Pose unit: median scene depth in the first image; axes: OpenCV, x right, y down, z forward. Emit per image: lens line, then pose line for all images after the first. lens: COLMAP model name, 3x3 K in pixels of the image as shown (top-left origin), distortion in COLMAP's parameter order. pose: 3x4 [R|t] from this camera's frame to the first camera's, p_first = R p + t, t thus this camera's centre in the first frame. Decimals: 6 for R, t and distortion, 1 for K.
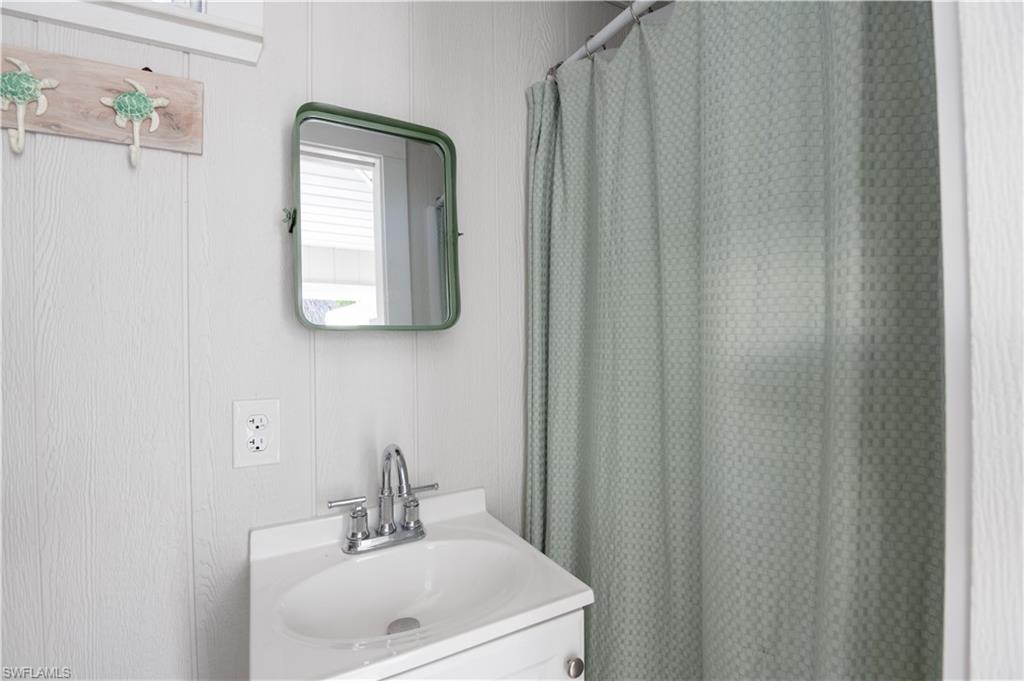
lens RADIAL K [[467.0, 0, 514.2], [0, 467.0, 337.2], [0, 0, 1]] dist [-0.001117, -0.010820]
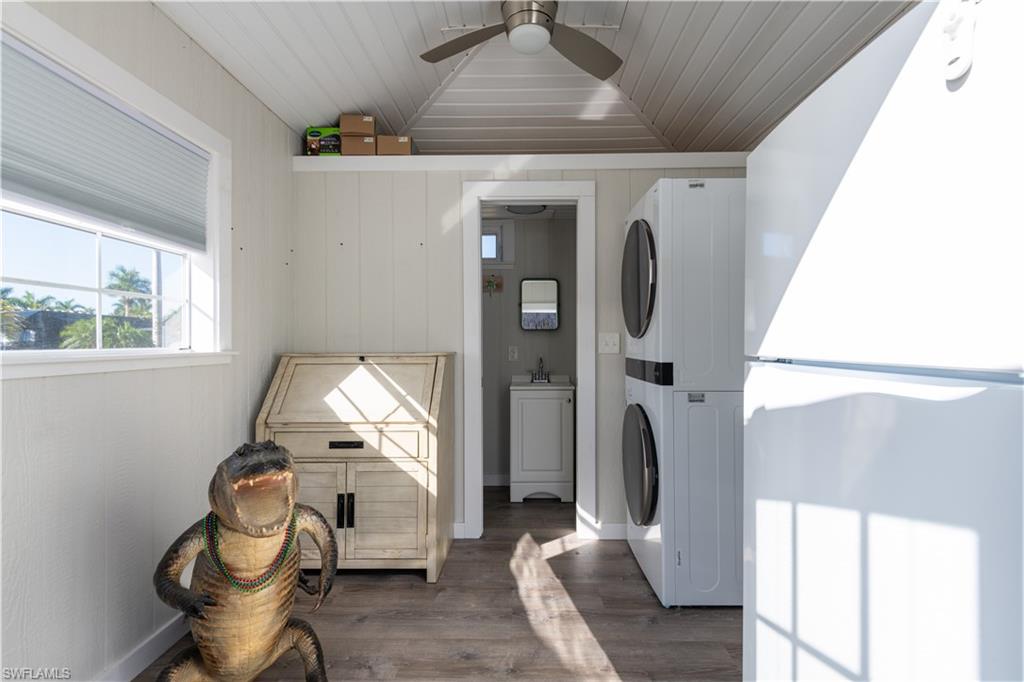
lens RADIAL K [[467.0, 0, 514.2], [0, 467.0, 337.7], [0, 0, 1]] dist [-0.001117, -0.010820]
pose [[0.867296, 0.013750, -0.497602, 1.651739], [-0.009506, 0.999894, 0.011061, 0.003914], [0.497701, -0.004863, 0.867335, -2.822317]]
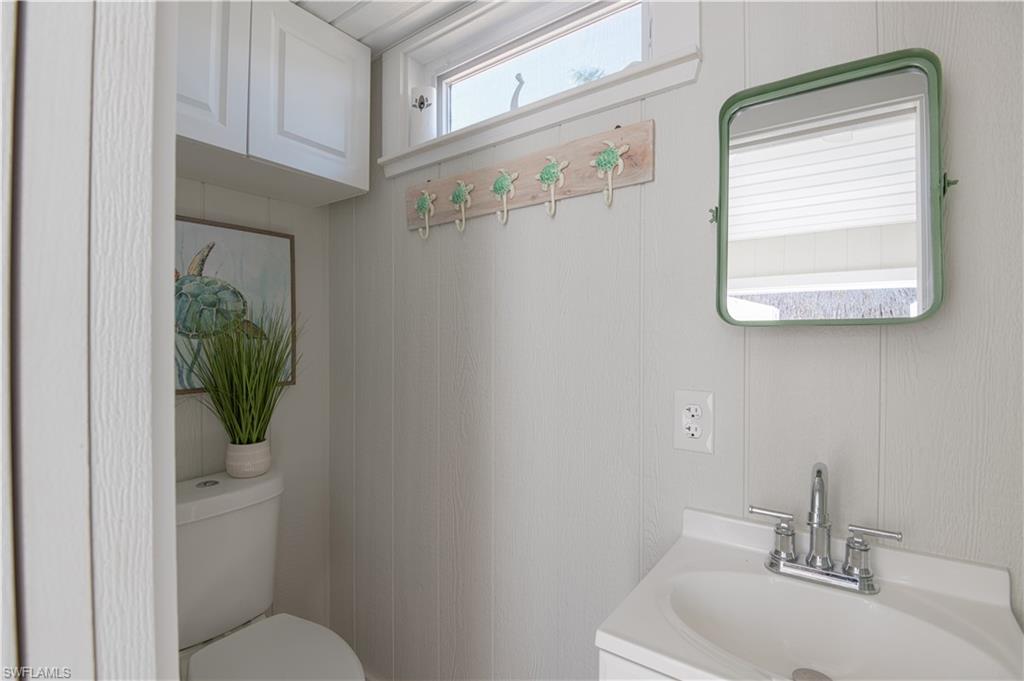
lens RADIAL K [[474.7, 0, 512.0], [0, 474.7, 340.5], [0, 0, 1]] dist [0.000561, -0.017066]
pose [[0.418041, 0.015675, -0.908293, 0.275374], [-0.000436, 0.999854, 0.017054, -0.002577], [0.908428, -0.006733, 0.417987, 0.153893]]
